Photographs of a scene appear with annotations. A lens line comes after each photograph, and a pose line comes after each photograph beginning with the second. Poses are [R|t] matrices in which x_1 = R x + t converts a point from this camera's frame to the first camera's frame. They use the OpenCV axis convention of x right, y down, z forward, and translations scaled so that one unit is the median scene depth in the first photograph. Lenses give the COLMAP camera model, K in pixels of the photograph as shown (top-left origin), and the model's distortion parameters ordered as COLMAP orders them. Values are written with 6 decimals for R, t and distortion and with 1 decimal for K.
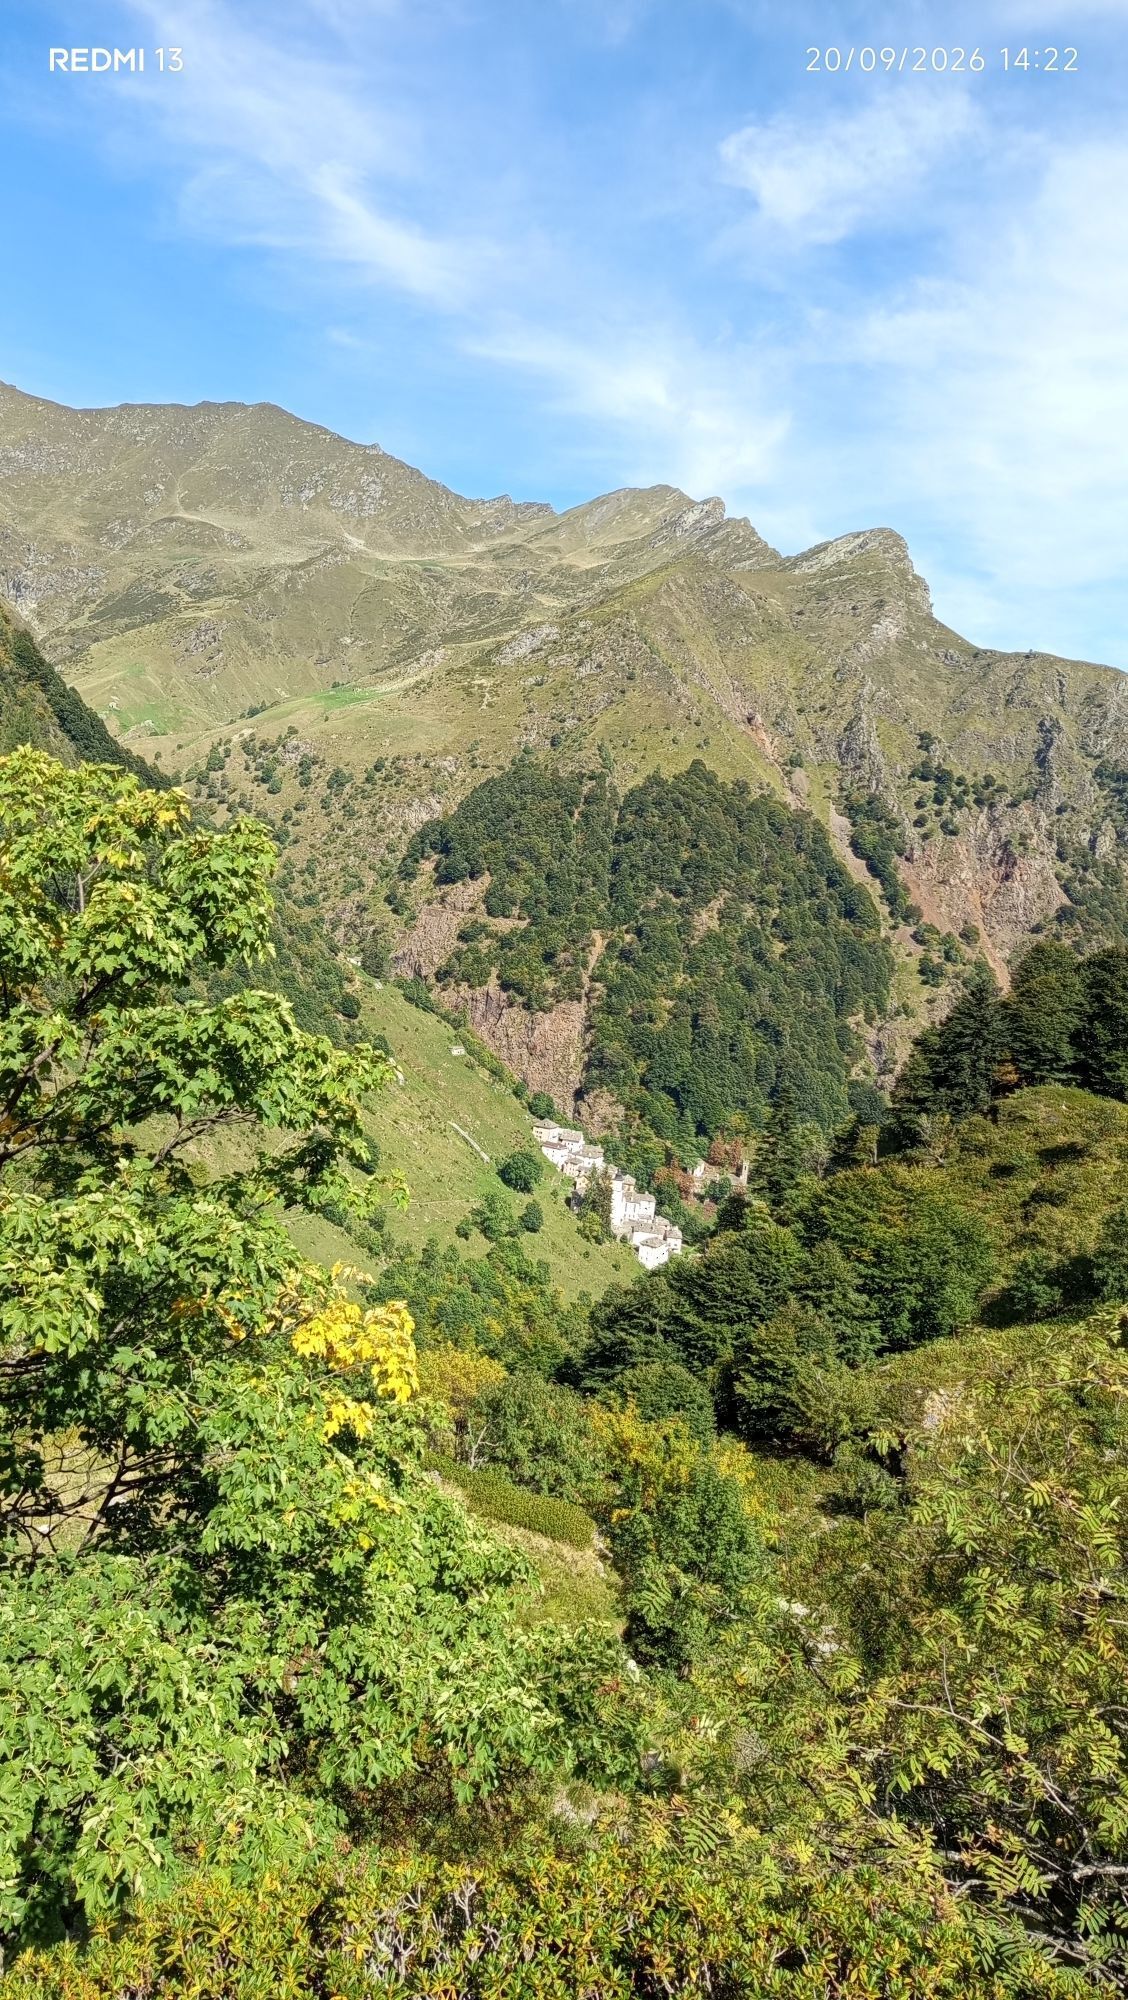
lens RADIAL K [[1268.9, 0, 564.0], [0, 1268.9, 1000.0], [0, 0, 1]] dist [0.044244, -0.000832]
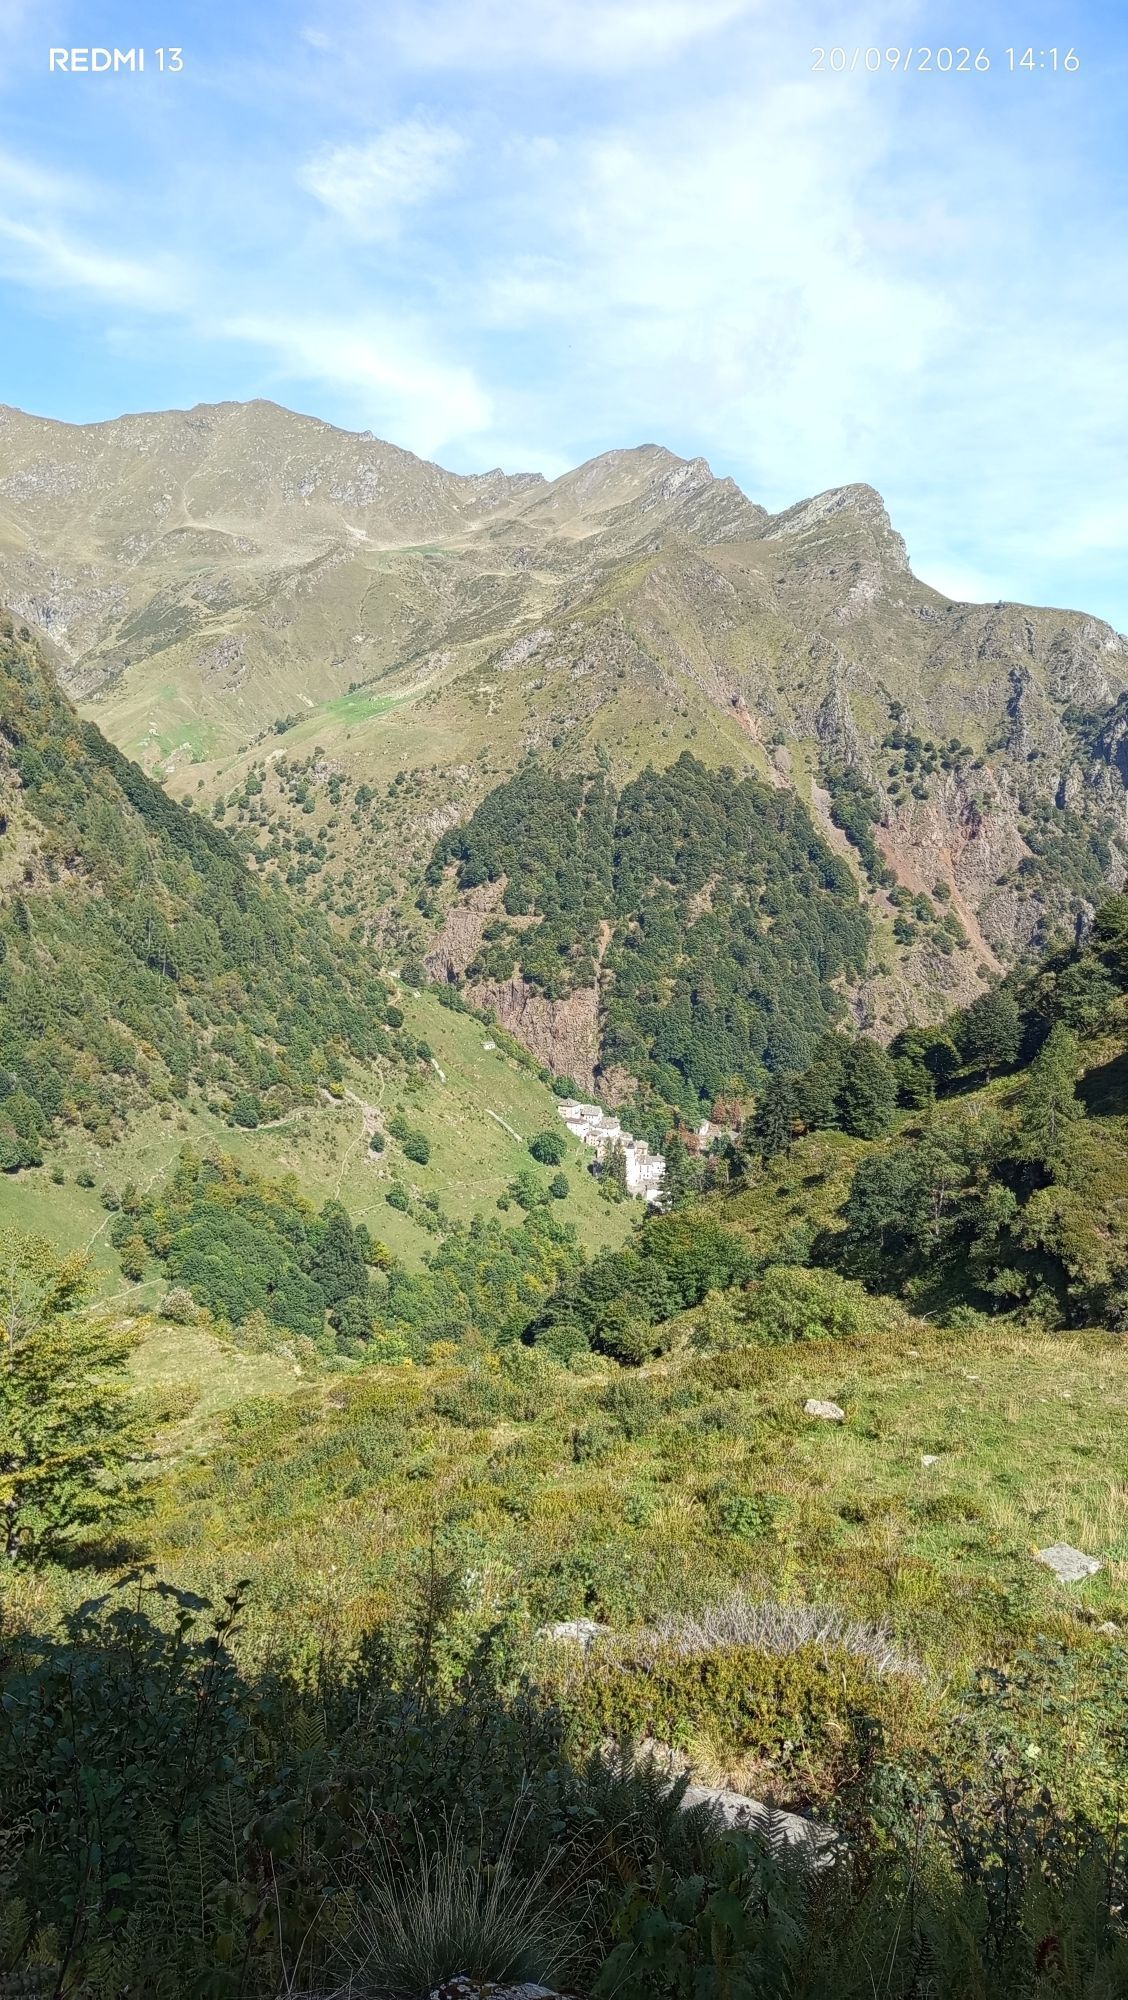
lens RADIAL K [[1268.9, 0, 564.0], [0, 1268.9, 1000.0], [0, 0, 1]] dist [0.044244, -0.000832]
pose [[0.995870, -0.083287, -0.036139, 0.022356], [0.085042, 0.995117, 0.050100, -0.039375], [0.031790, -0.052966, 0.998090, -0.118385]]
